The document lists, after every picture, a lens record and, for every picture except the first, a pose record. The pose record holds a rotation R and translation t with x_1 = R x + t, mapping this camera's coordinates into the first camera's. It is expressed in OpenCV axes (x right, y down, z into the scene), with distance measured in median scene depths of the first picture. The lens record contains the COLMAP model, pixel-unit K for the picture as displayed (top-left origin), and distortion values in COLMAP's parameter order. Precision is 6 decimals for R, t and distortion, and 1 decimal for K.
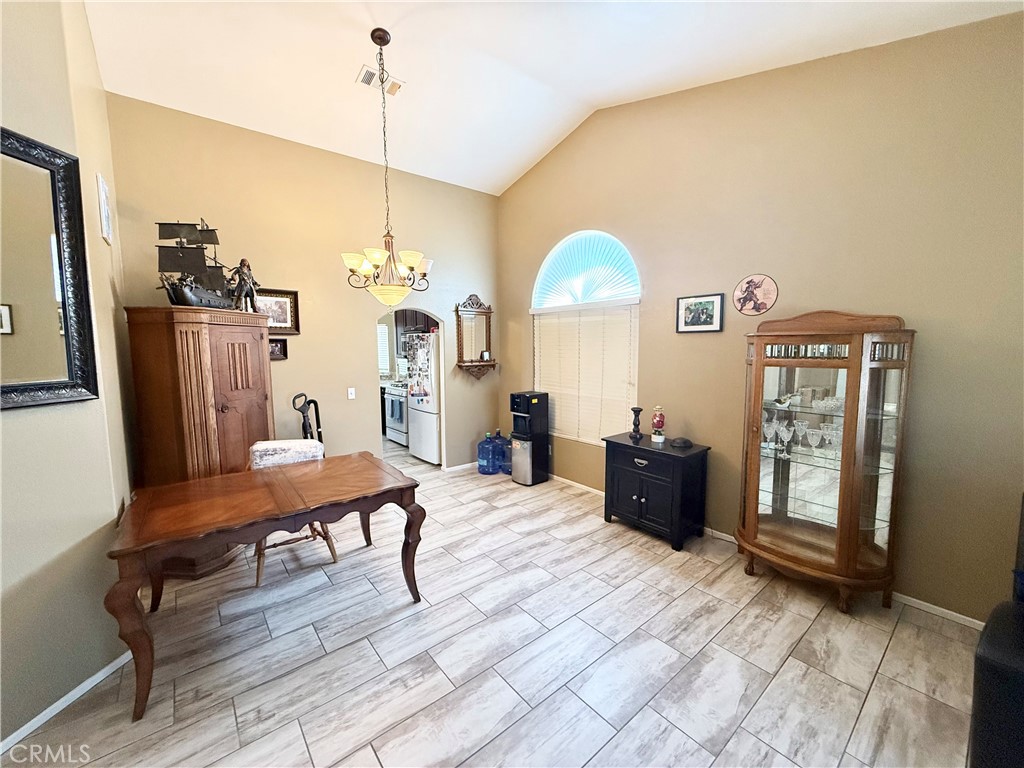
lens RADIAL K [[407.2, 0, 512.9], [0, 407.2, 386.9], [0, 0, 1]] dist [-0.003753, 0.001128]
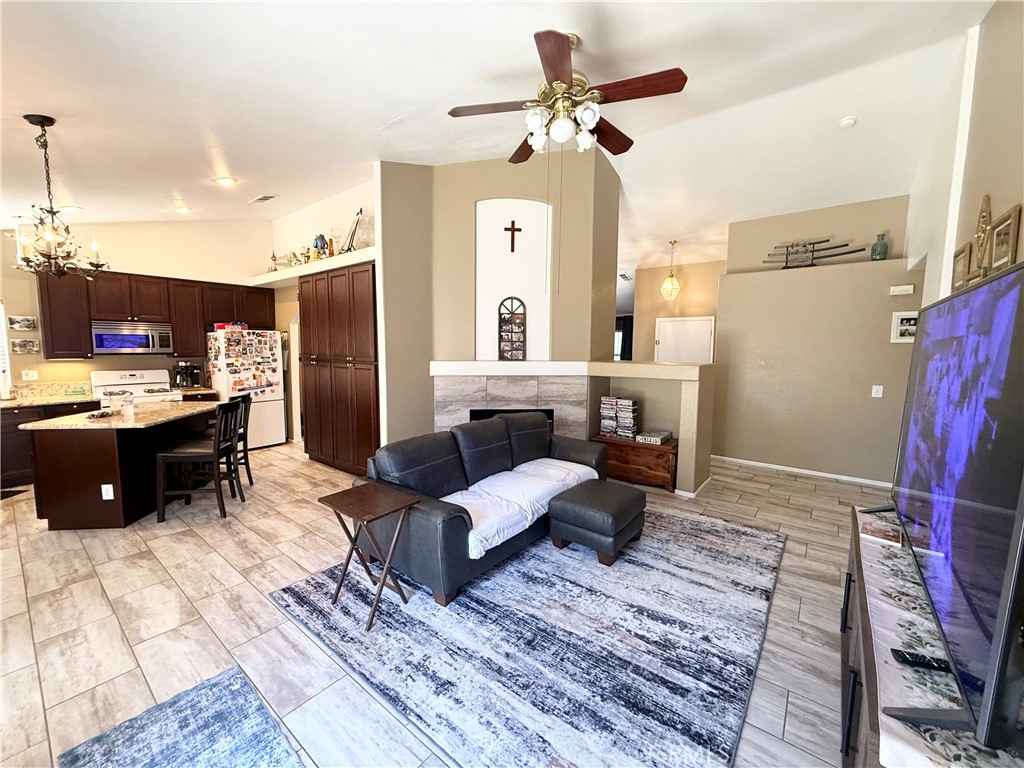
lens RADIAL K [[407.2, 0, 507.8], [0, 407.2, 386.4], [0, 0, 1]] dist [-0.003753, 0.001128]
pose [[-0.208792, -0.093797, 0.973452, -1.842647], [0.086505, 0.989717, 0.113918, -0.062758], [-0.974127, 0.107994, -0.198531, 0.740339]]
